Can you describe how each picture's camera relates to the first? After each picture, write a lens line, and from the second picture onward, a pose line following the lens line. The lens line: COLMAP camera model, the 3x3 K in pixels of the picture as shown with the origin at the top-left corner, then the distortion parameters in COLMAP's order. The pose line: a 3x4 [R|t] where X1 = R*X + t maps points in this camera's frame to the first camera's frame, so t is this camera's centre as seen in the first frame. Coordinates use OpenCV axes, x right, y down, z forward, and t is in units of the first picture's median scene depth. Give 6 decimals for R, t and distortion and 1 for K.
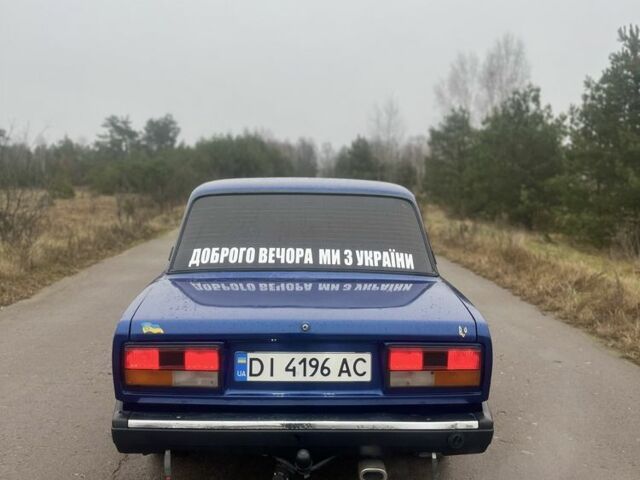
lens RADIAL K [[652.0, 0, 315.5], [0, 652.0, 244.8], [0, 0, 1]] dist [0.042515, 0.000000]
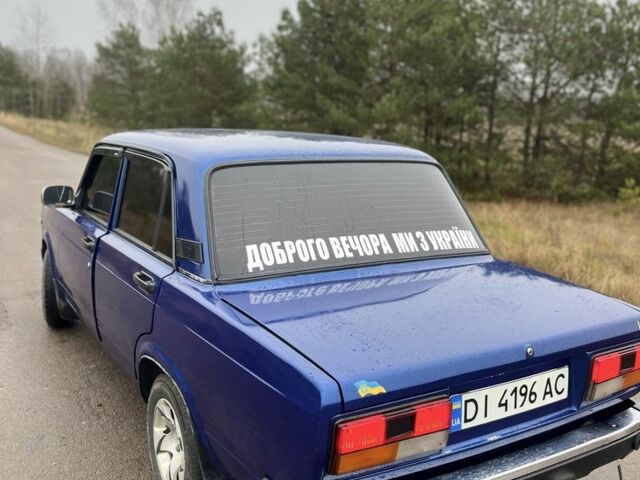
lens RADIAL K [[652.0, 0, 321.7], [0, 652.0, 245.2], [0, 0, 1]] dist [0.042515, 0.000000]
pose [[0.865240, -0.082345, 0.494549, -0.607612], [0.022992, 0.991899, 0.124931, -0.106150], [-0.500830, -0.096725, 0.860124, 0.438109]]
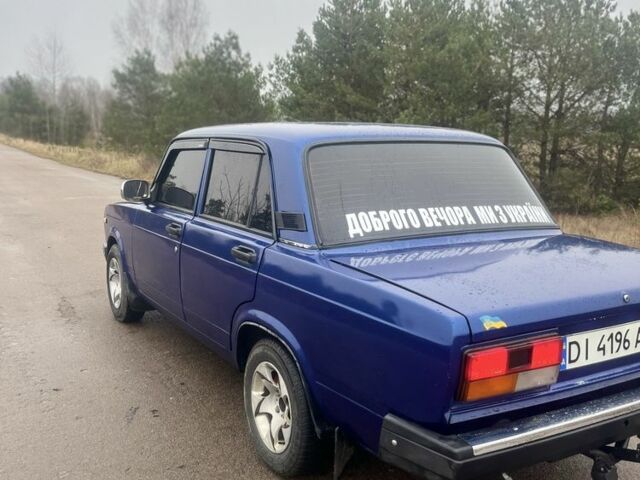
lens RADIAL K [[652.0, 0, 321.4], [0, 652.0, 242.1], [0, 0, 1]] dist [0.042515, 0.000000]
pose [[0.871607, -0.076152, 0.484255, -0.765301], [0.039009, 0.995502, 0.086336, -0.037510], [-0.488651, -0.056360, 0.870657, 0.431228]]
